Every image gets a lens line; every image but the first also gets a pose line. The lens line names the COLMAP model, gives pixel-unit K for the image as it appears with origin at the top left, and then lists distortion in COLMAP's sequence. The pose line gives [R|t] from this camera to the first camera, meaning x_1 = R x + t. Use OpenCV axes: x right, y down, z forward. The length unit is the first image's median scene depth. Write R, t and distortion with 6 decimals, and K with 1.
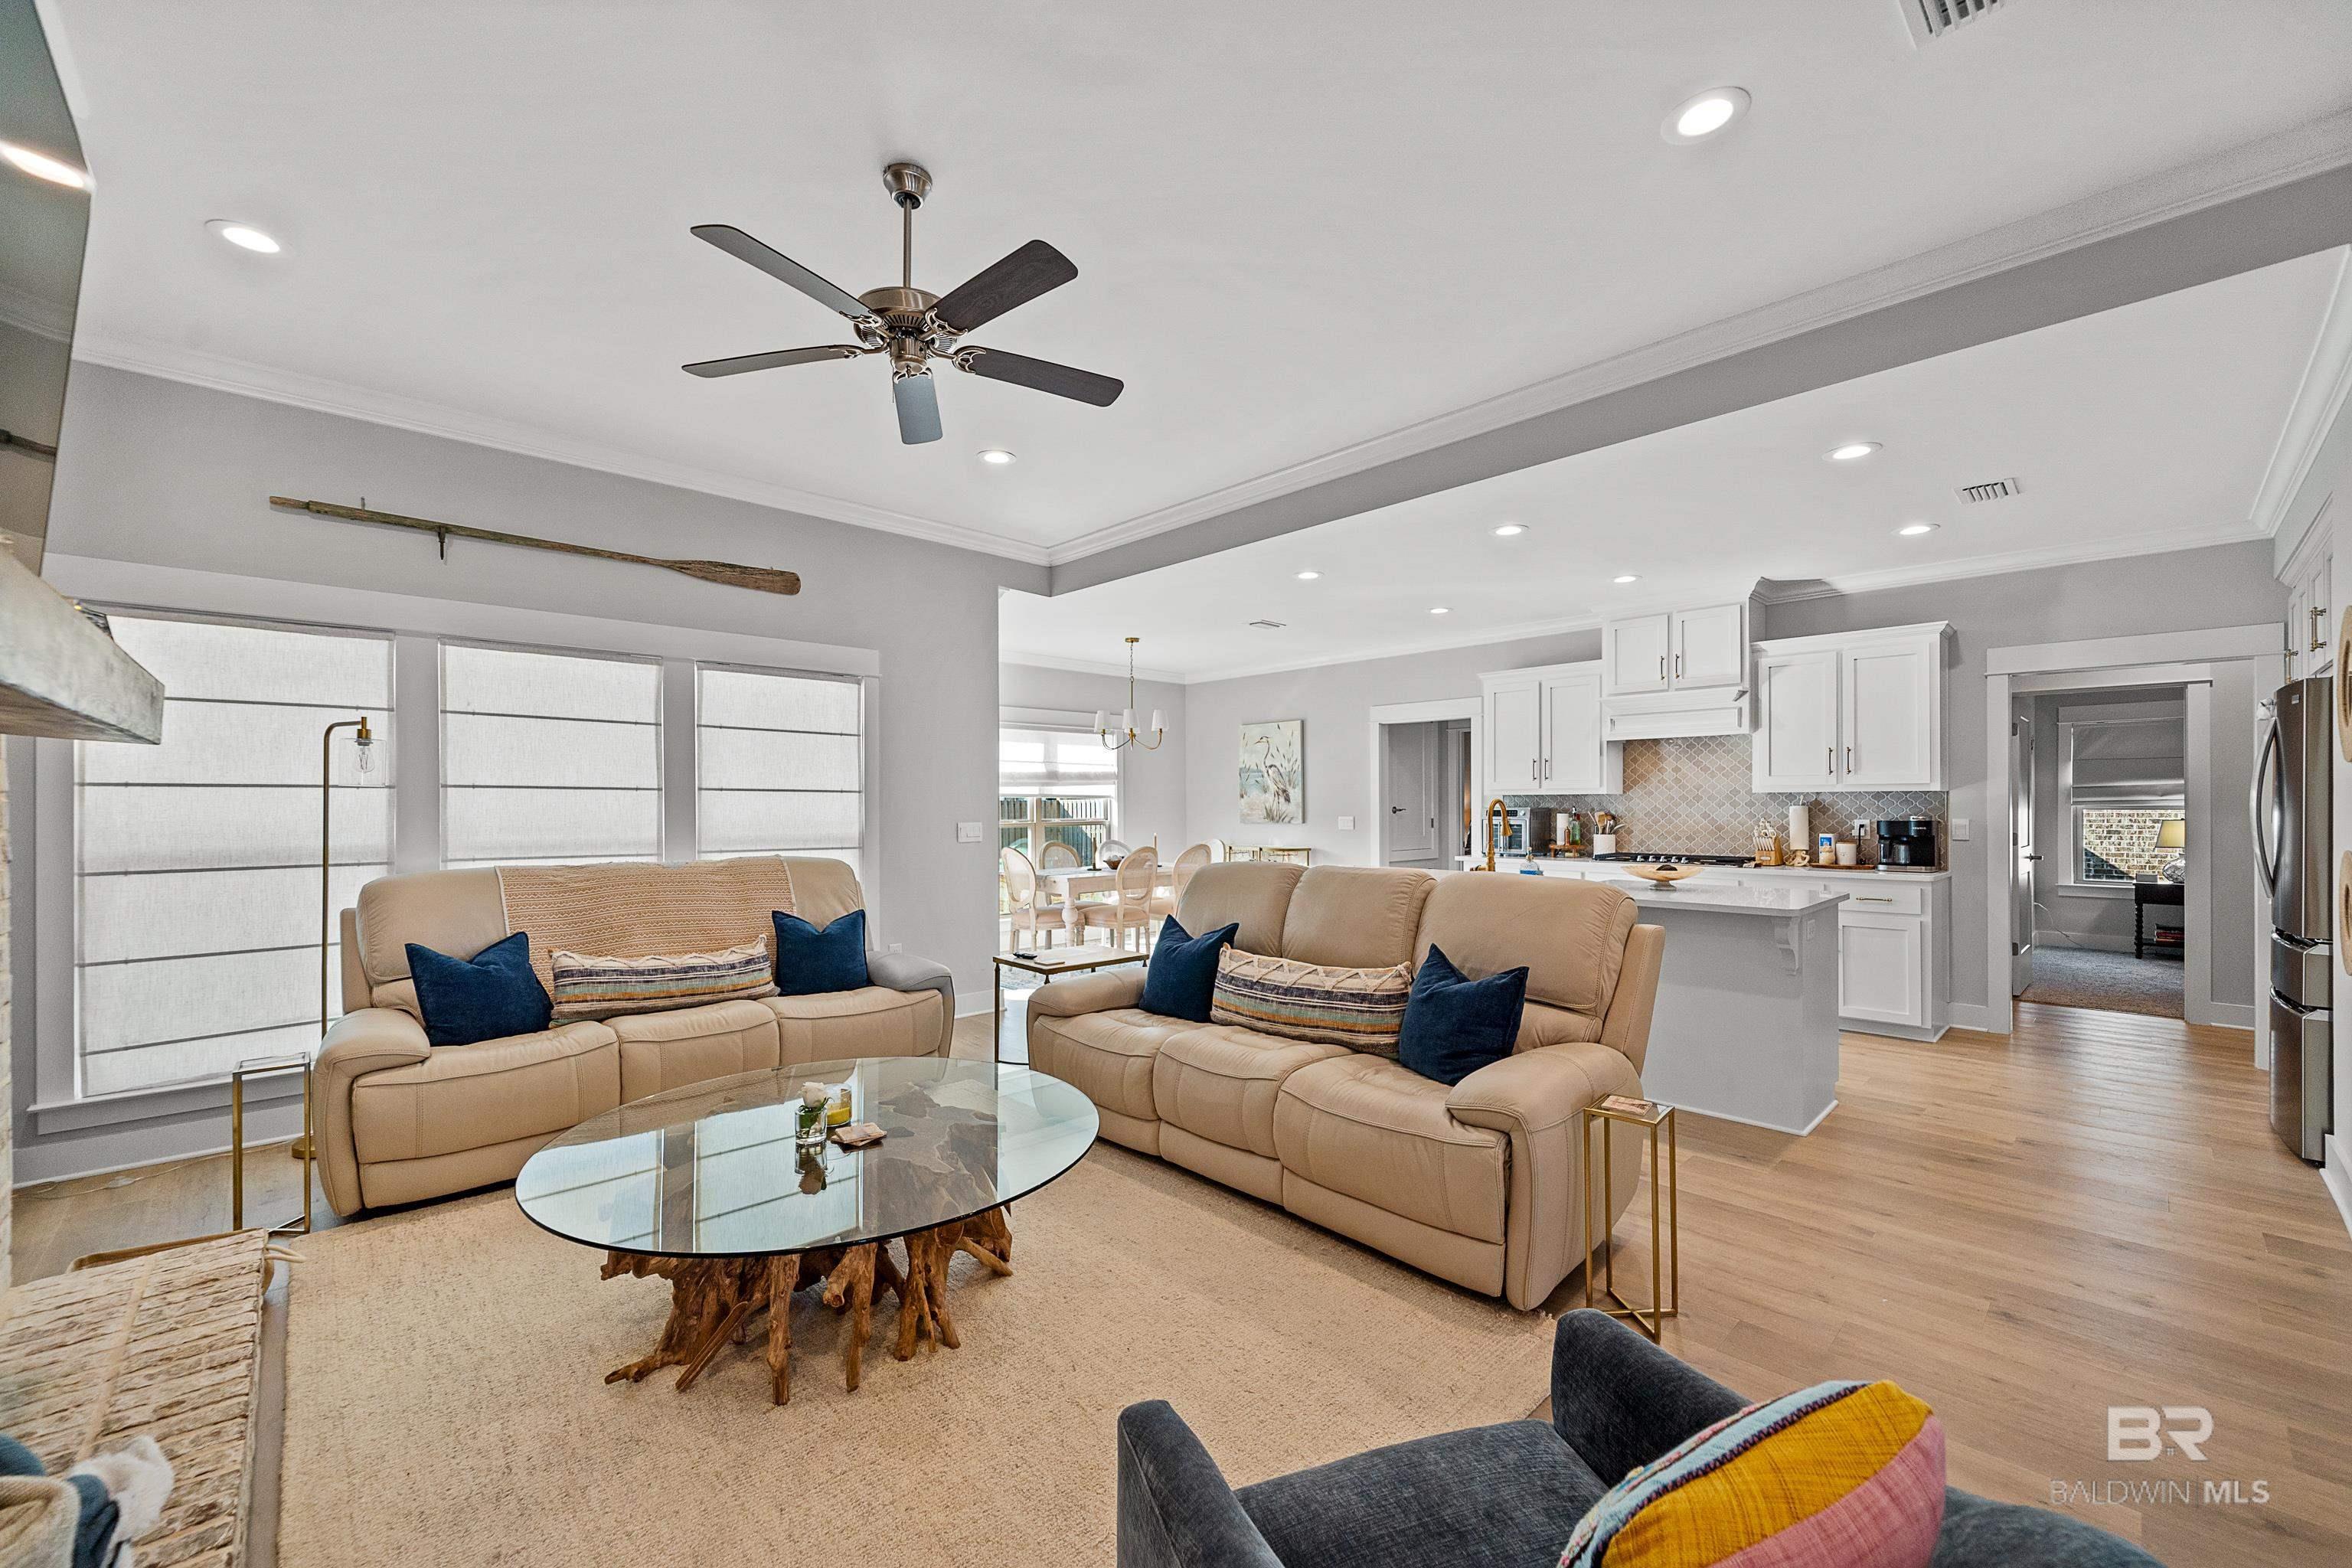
lens RADIAL K [[946.8, 0, 1173.7], [0, 946.8, 806.4], [0, 0, 1]] dist [-0.001160, -0.000166]
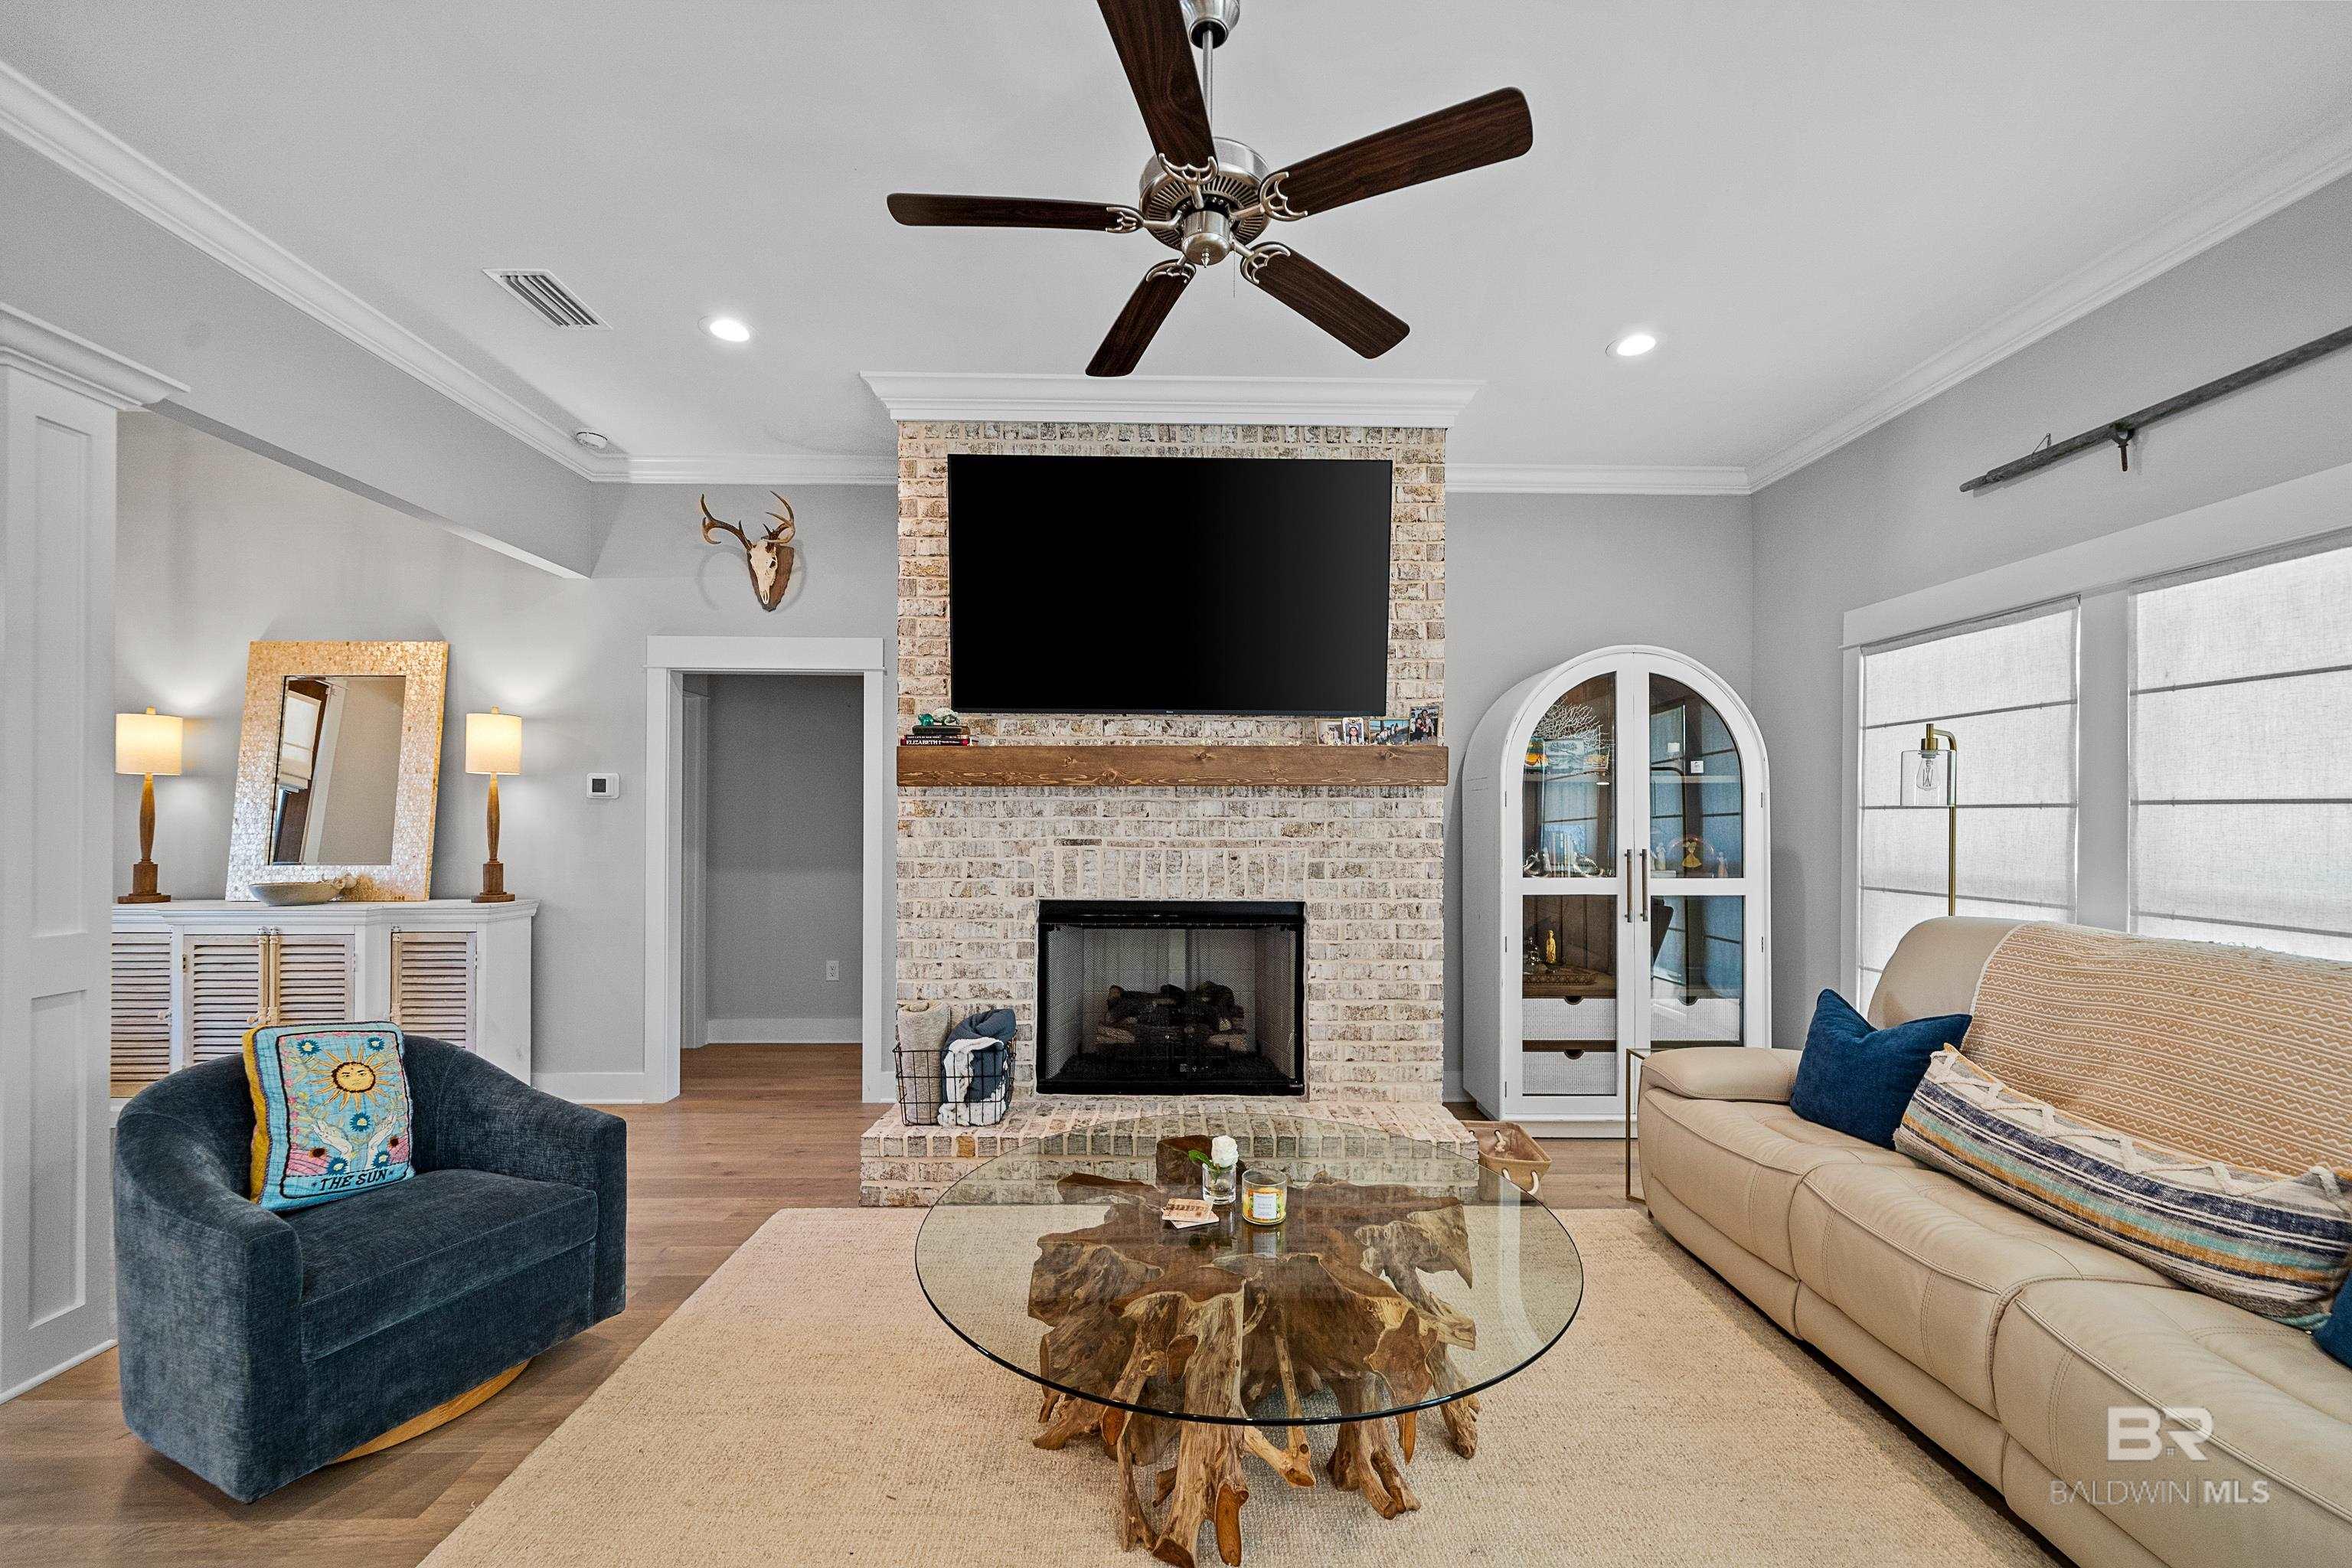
lens RADIAL K [[921.0, 0, 1167.3], [0, 921.0, 815.0], [0, 0, 1]] dist [-0.000247, -0.000188]
pose [[-0.680170, -0.002342, -0.733051, 0.128070], [-0.004422, 0.999990, 0.000908, -0.006979], [0.733041, 0.003859, -0.680173, 0.668021]]
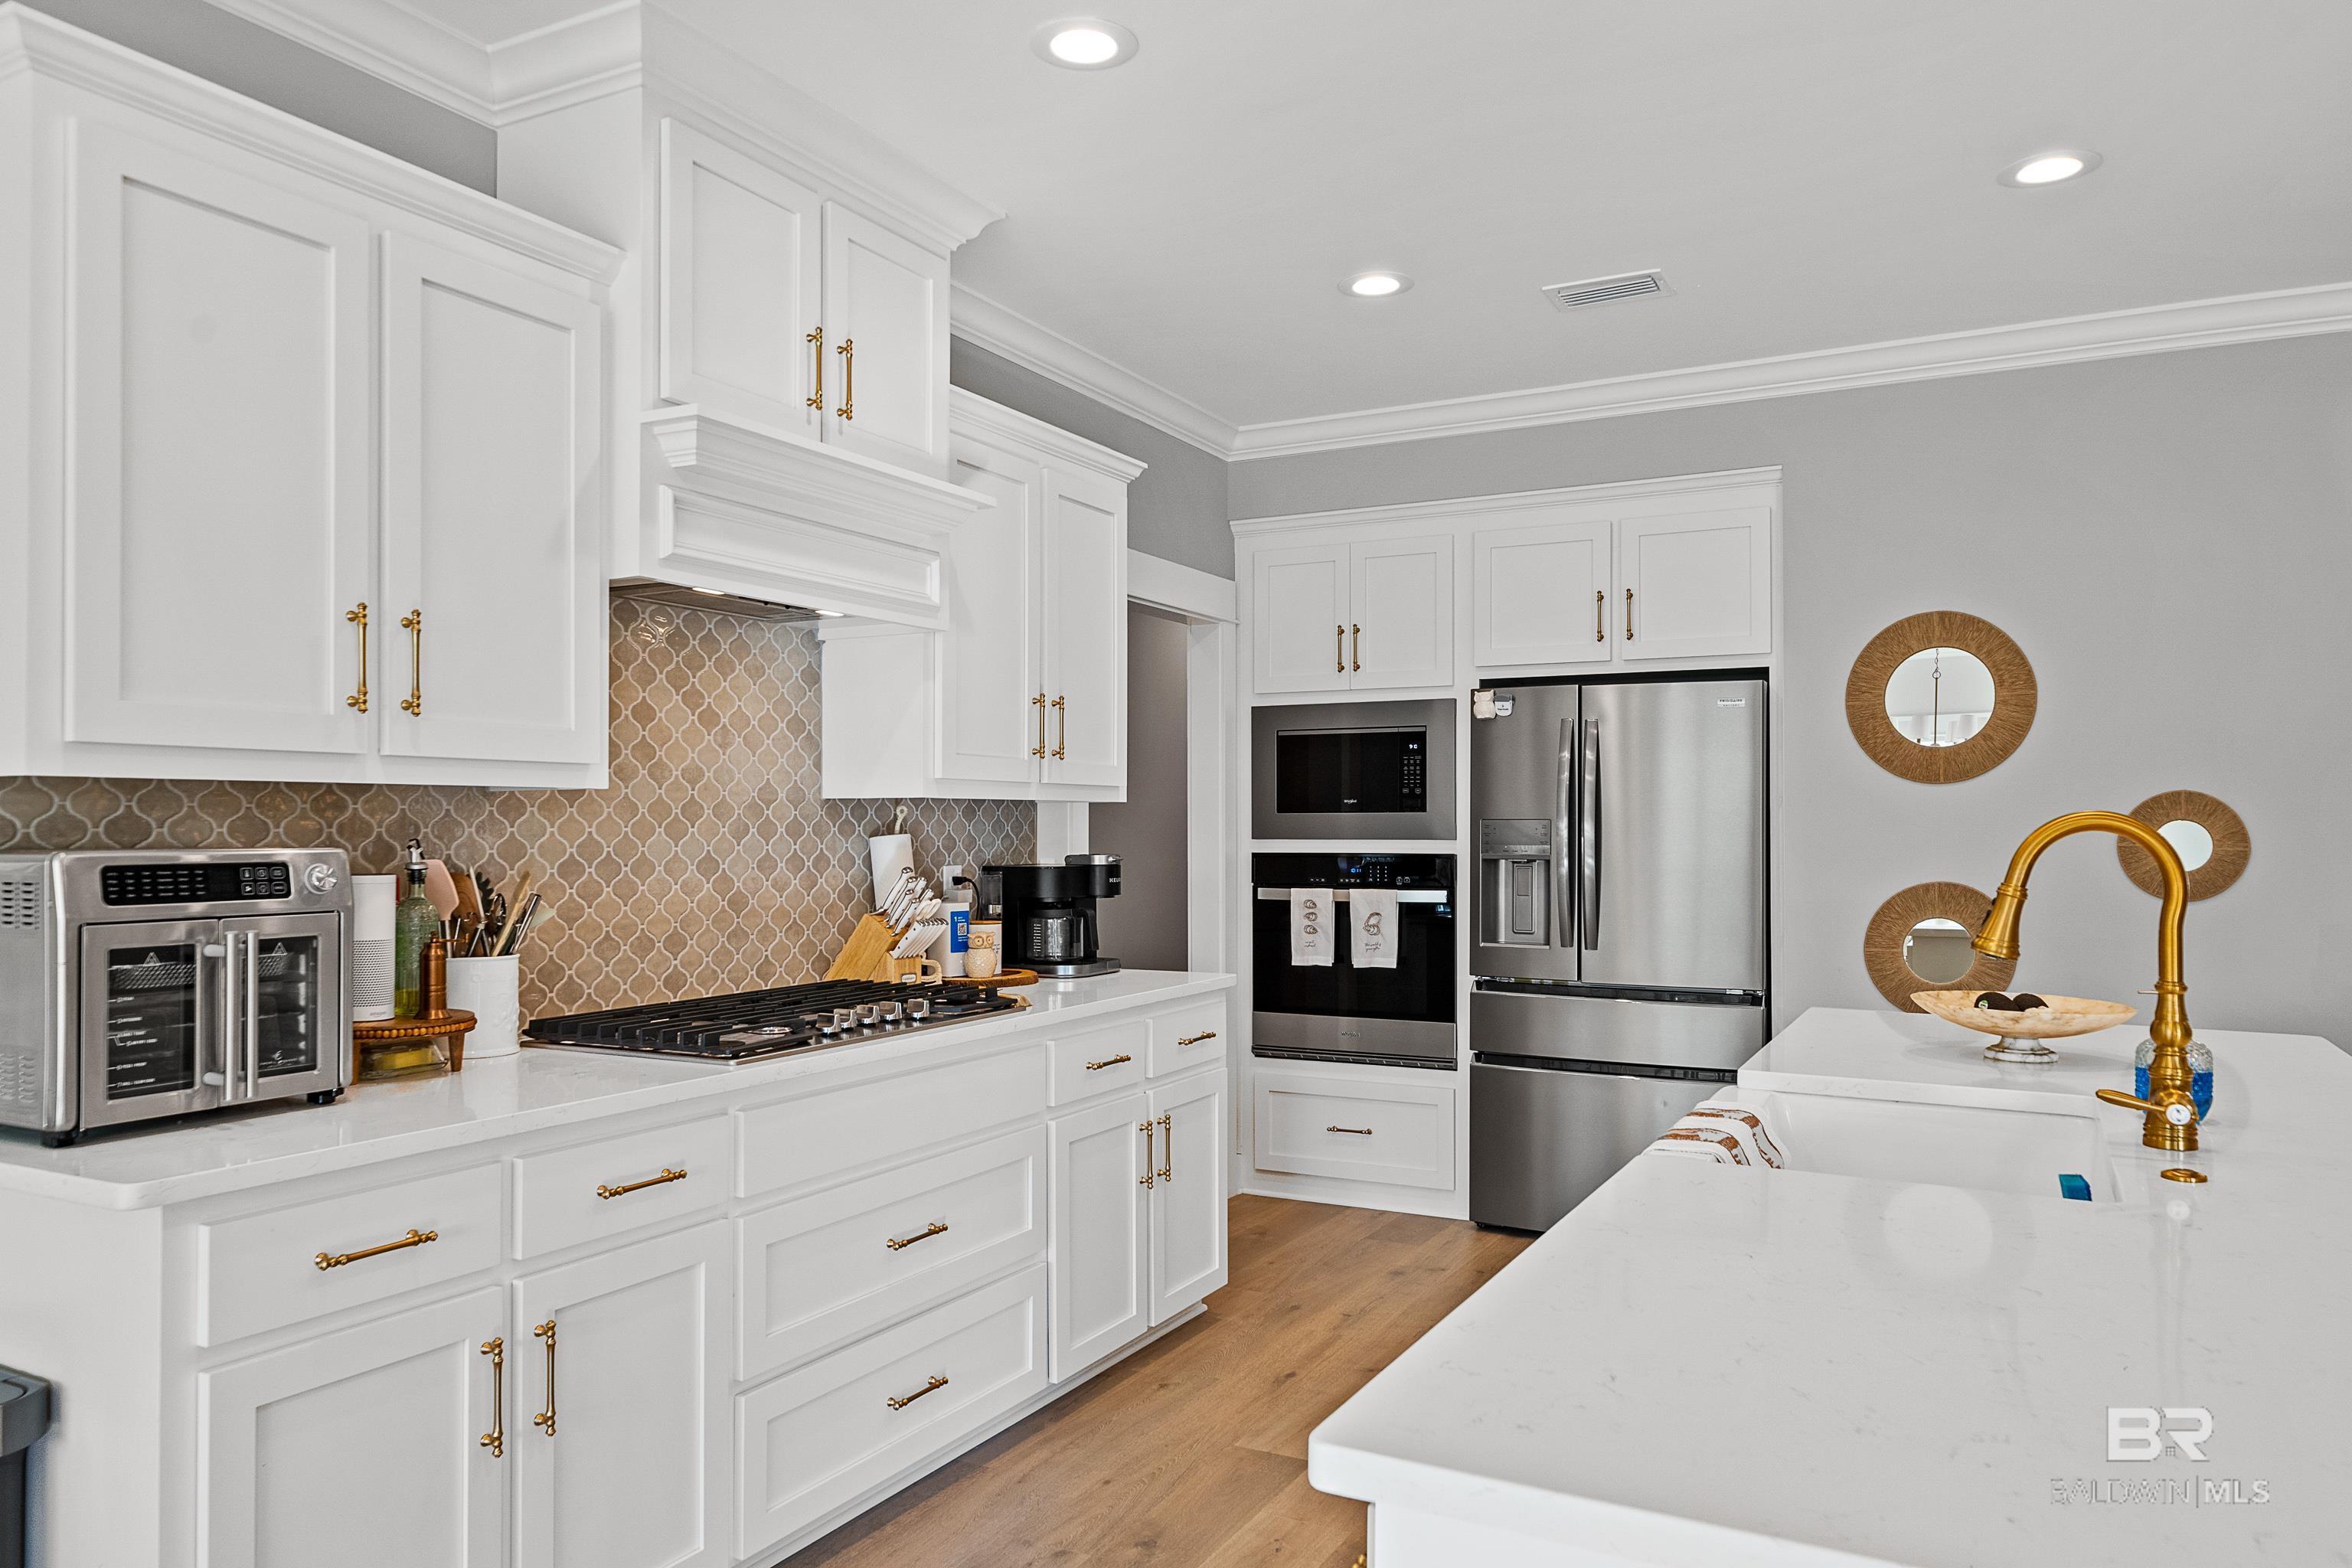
lens RADIAL K [[1588.3, 0, 1175.8], [0, 1588.3, 813.4], [0, 0, 1]] dist [0.000317, -0.000513]
pose [[-0.307826, 0.006903, 0.951418, 0.012049], [0.000087, 0.999974, -0.007228, -0.004551], [-0.951443, -0.002143, -0.307818, 1.138419]]
